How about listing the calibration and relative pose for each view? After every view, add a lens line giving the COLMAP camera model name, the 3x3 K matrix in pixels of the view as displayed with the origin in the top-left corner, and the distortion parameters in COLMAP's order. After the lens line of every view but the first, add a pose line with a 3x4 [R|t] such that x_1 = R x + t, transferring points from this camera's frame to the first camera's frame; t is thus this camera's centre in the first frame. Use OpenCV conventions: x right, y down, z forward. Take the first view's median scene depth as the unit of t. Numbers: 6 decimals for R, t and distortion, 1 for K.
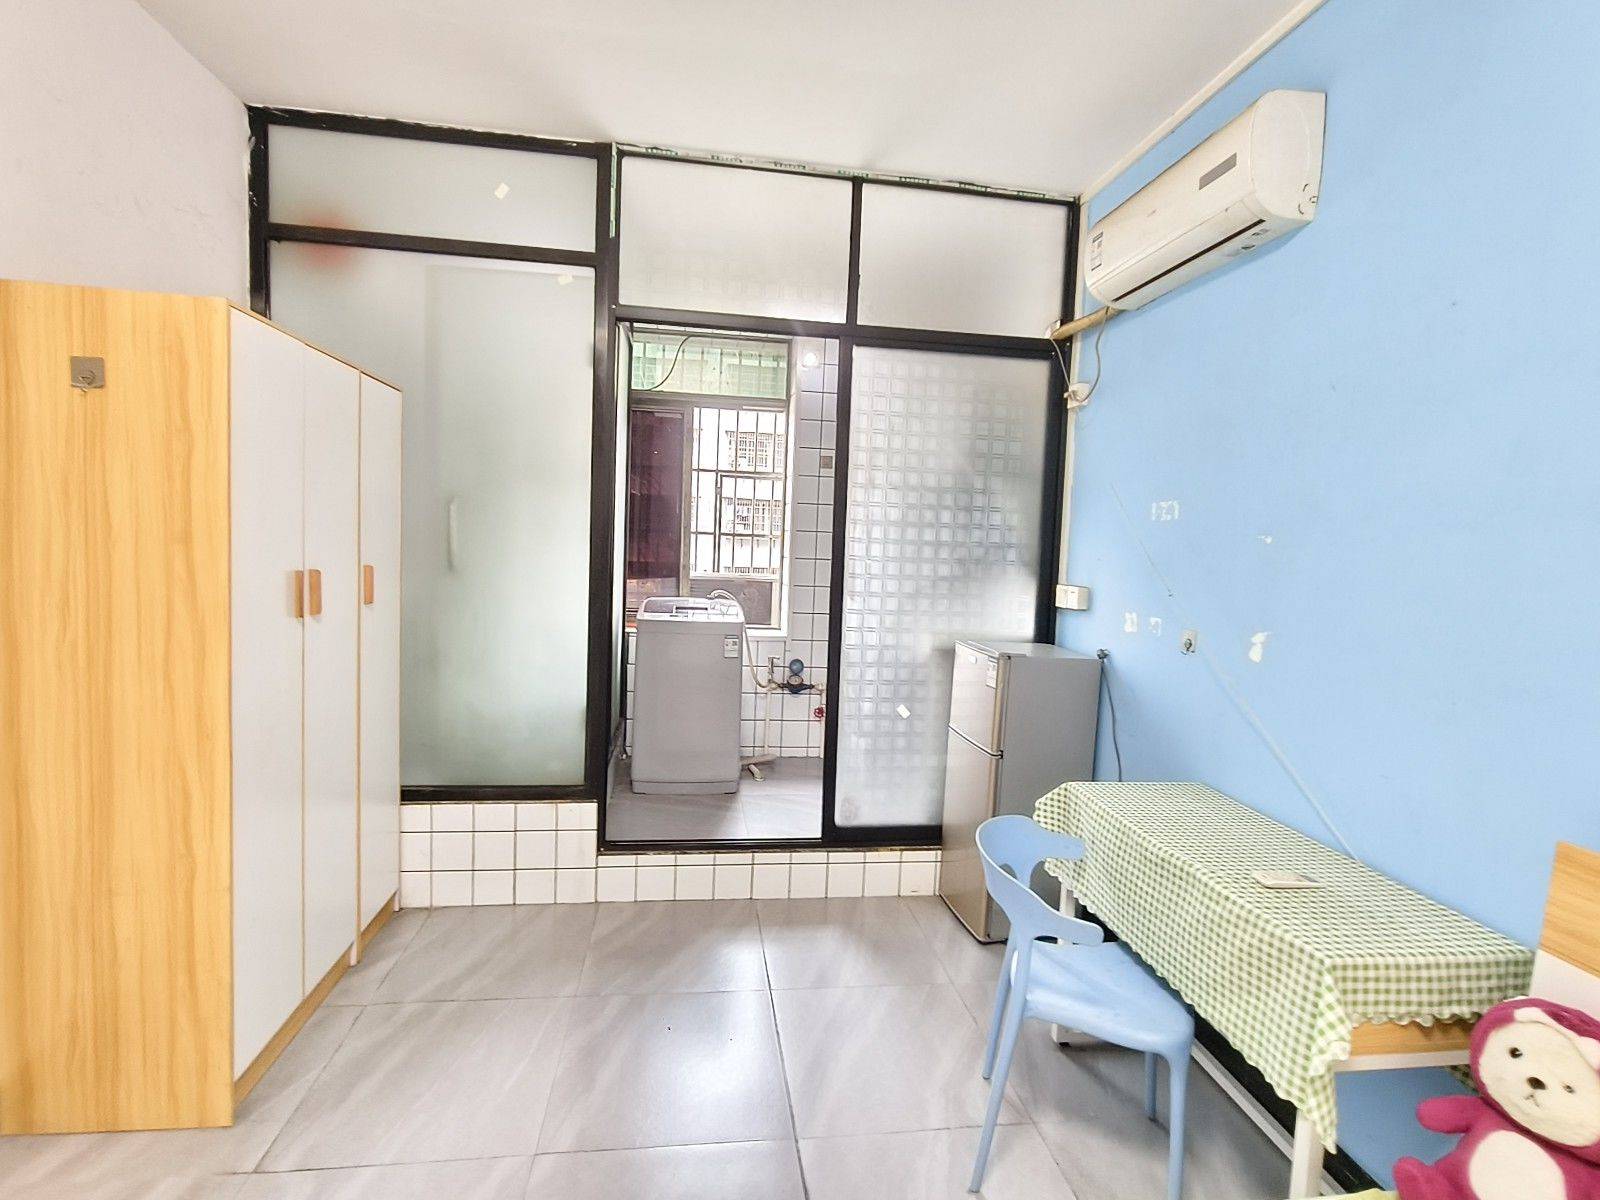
lens RADIAL K [[754.5, 0, 791.1], [0, 754.5, 585.3], [0, 0, 1]] dist [-0.000221, -0.000975]
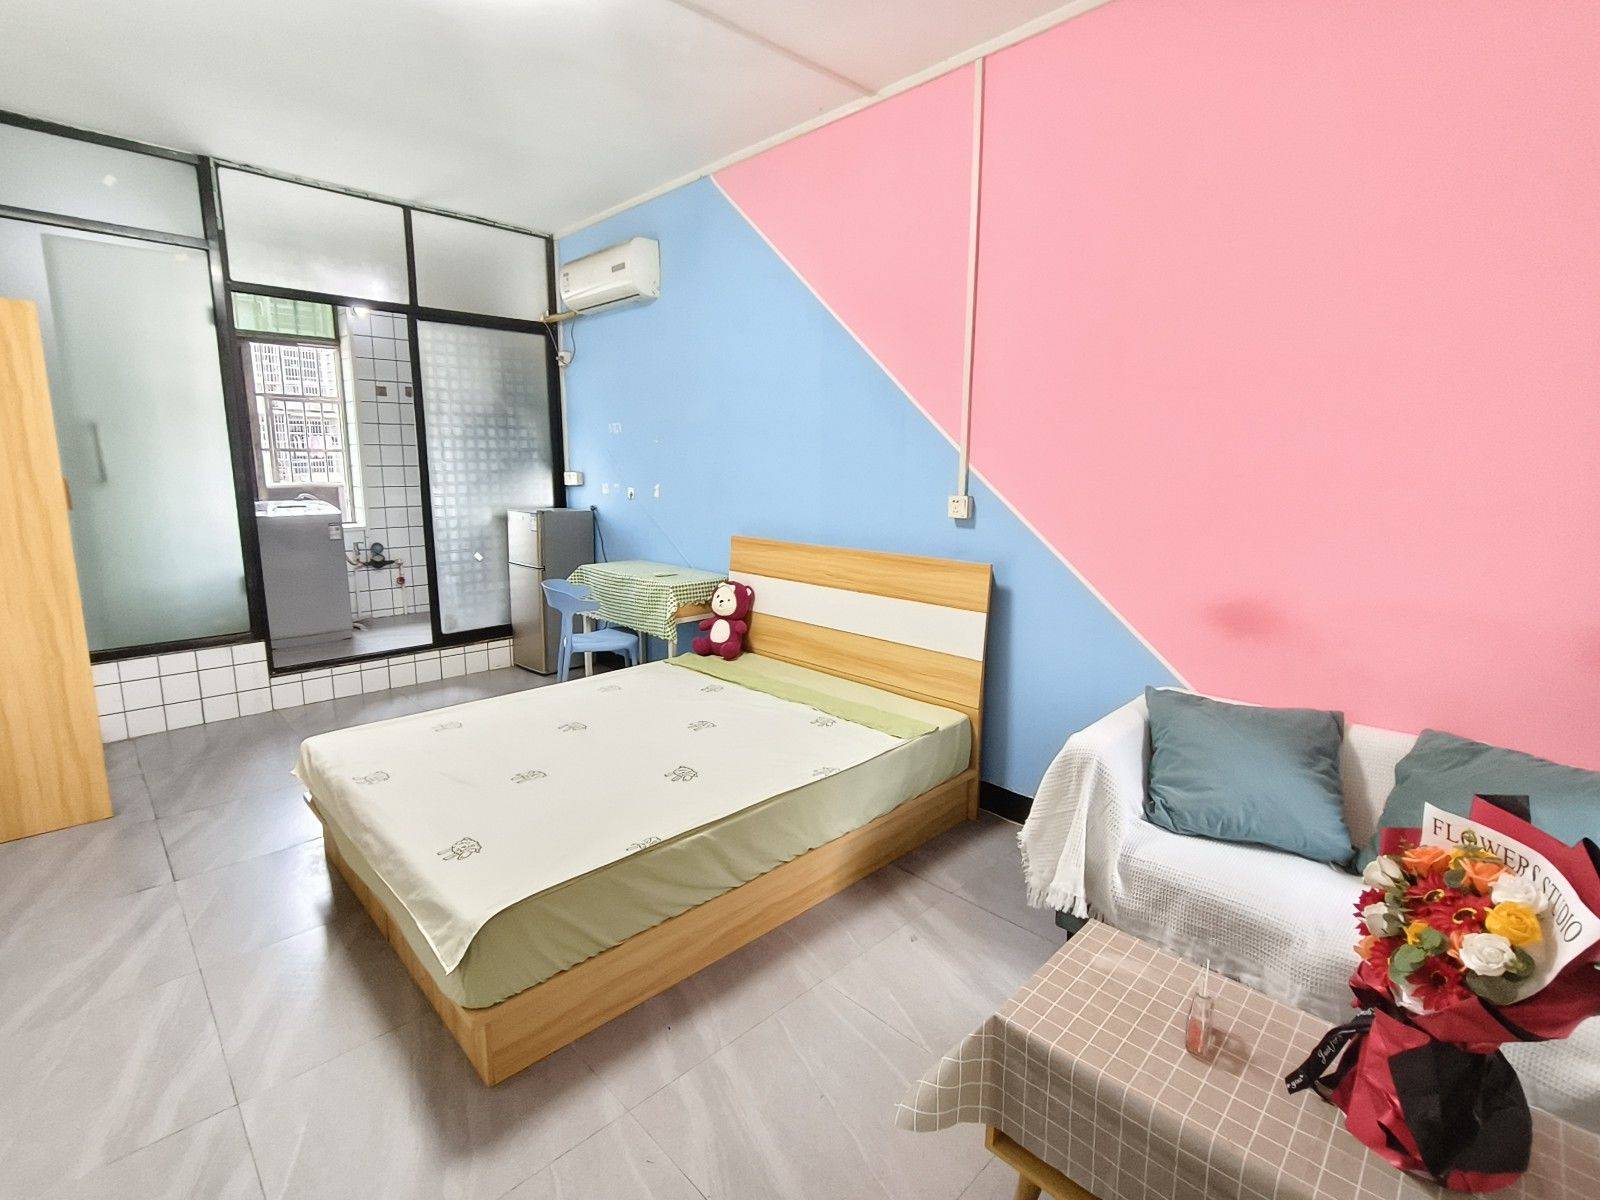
lens RADIAL K [[754.5, 0, 791.1], [0, 754.5, 585.3], [0, 0, 1]] dist [-0.000221, -0.000975]
pose [[0.801386, -0.134480, 0.582834, -0.267662], [0.065993, 0.988328, 0.137303, 0.052907], [-0.594496, -0.071570, 0.800907, -0.697351]]
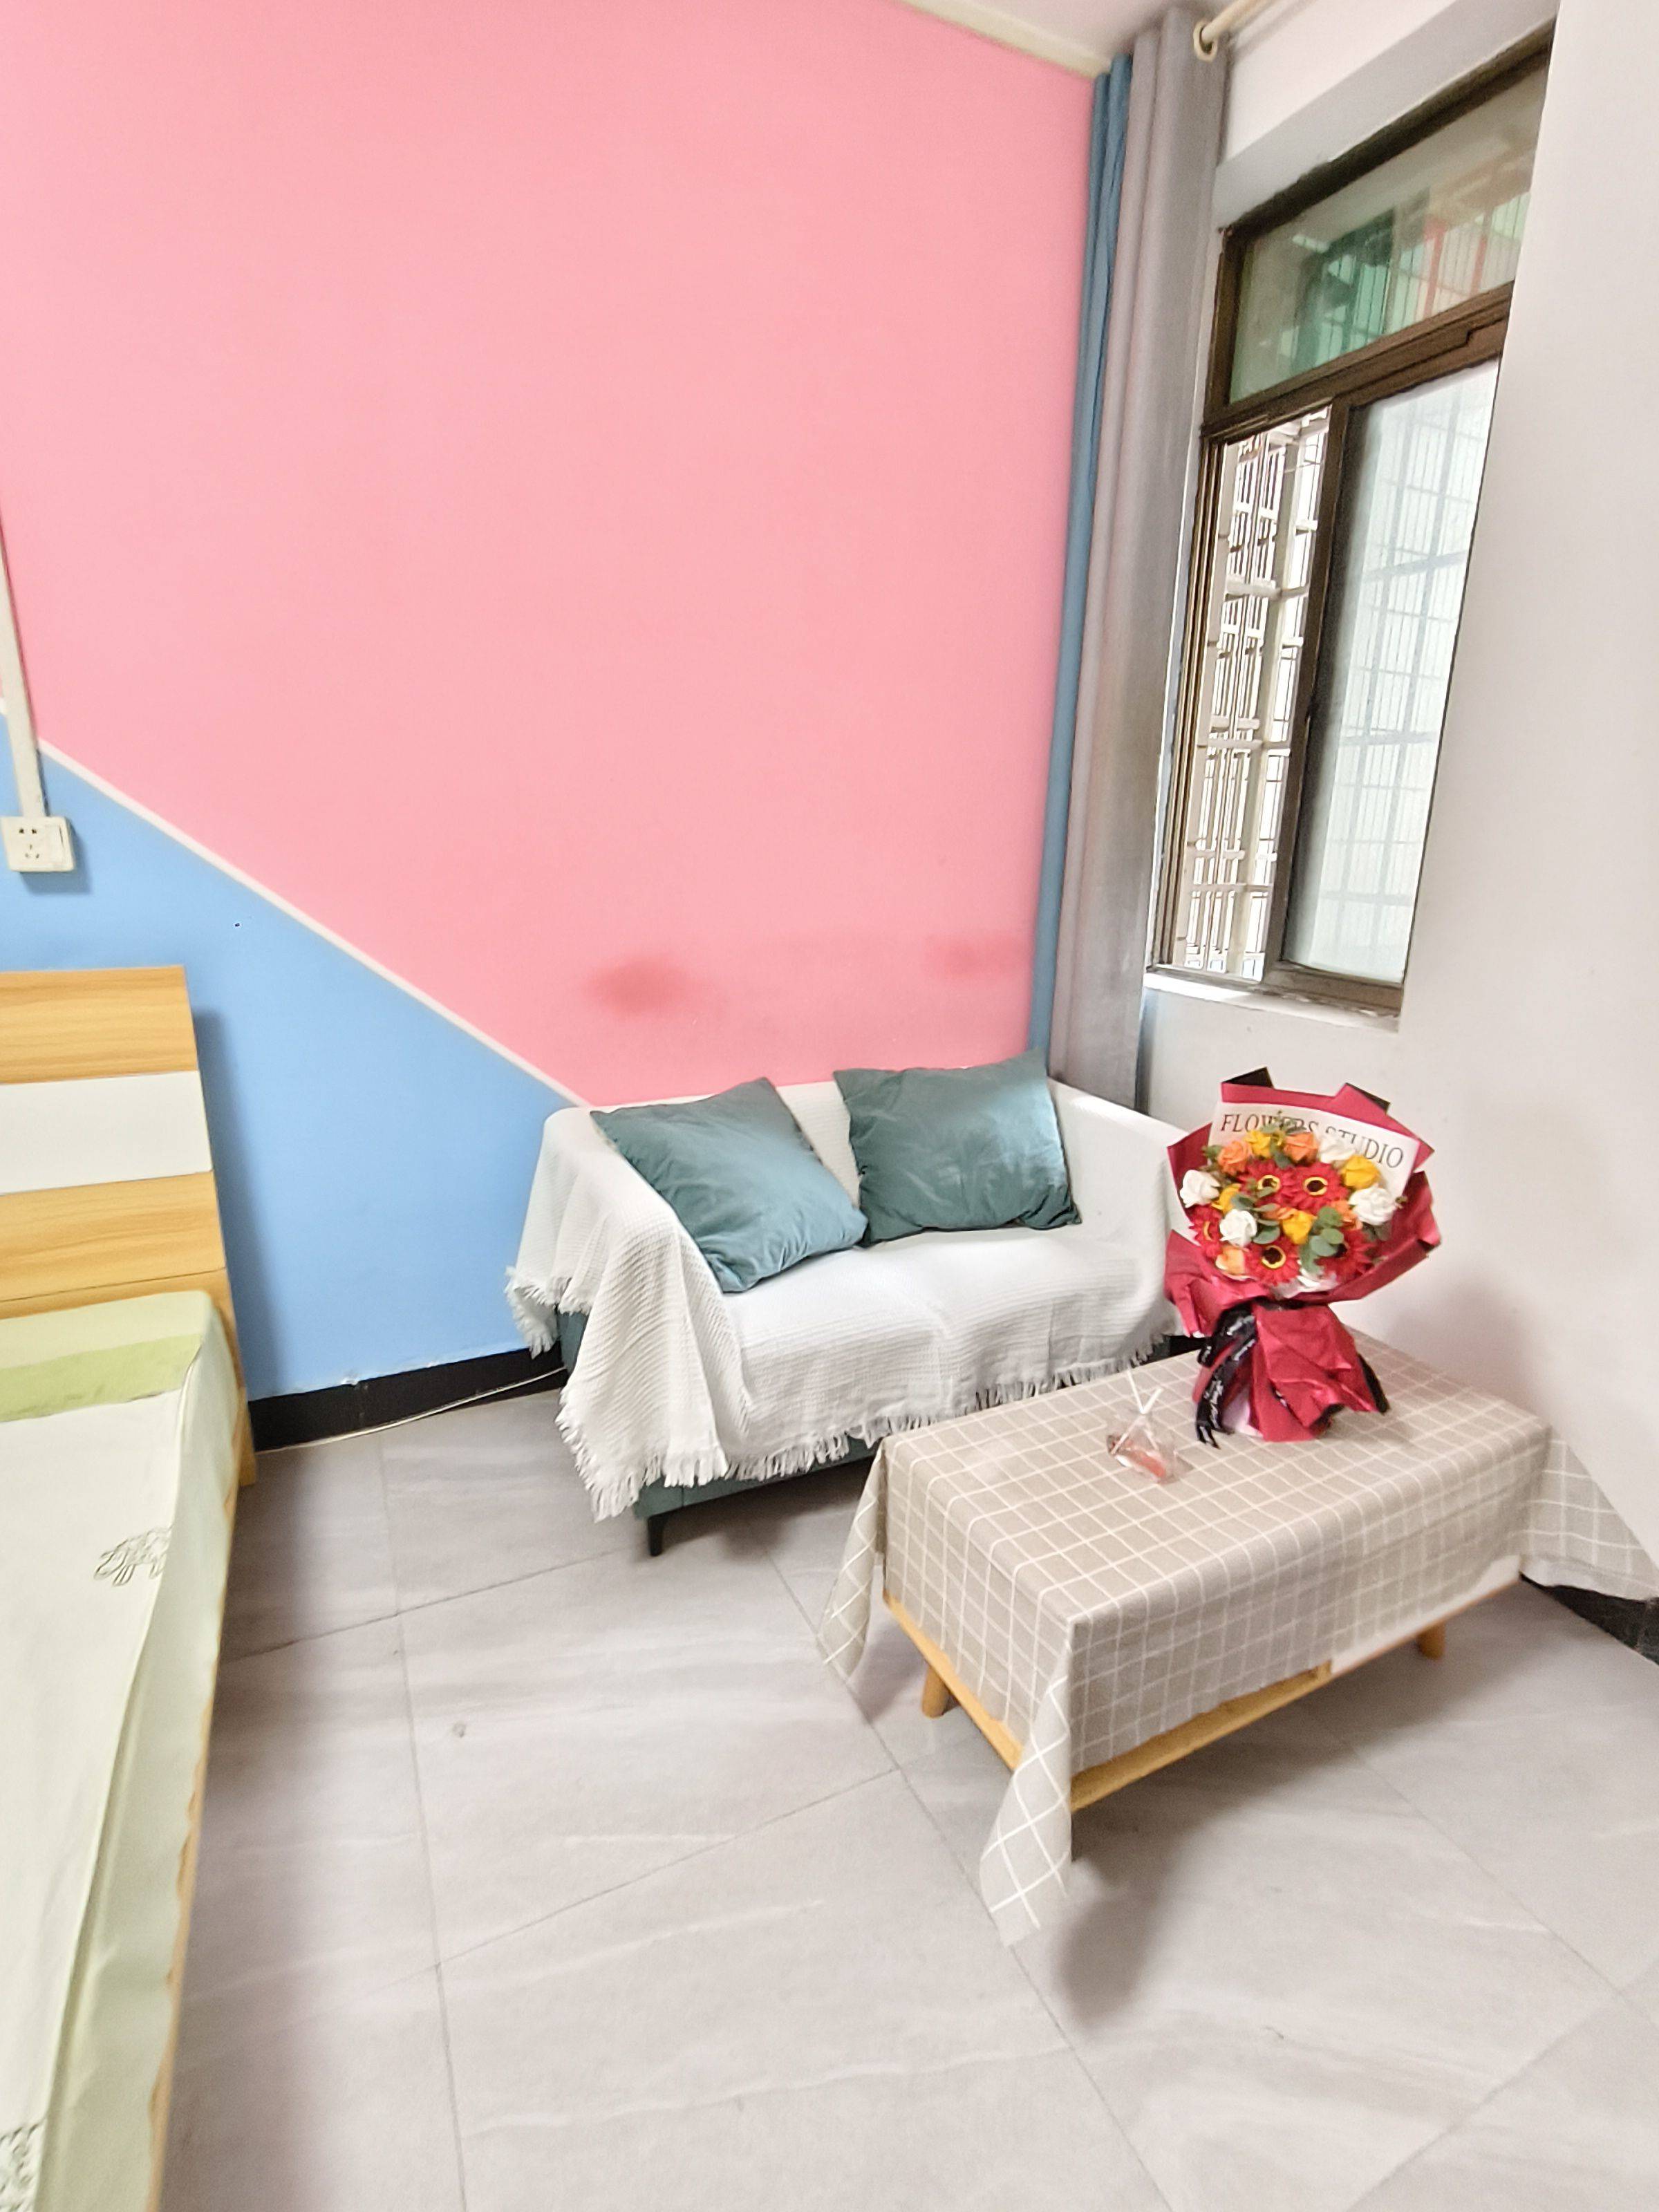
lens RADIAL K [[1036.8, 0, 839.0], [0, 1036.8, 1102.8], [0, 0, 1]] dist [-0.000084, -0.000315]
pose [[-0.319843, -0.286325, 0.903171, -0.206187], [0.028066, 0.949963, 0.311099, 0.071656], [-0.947055, 0.124851, -0.295803, -0.261795]]
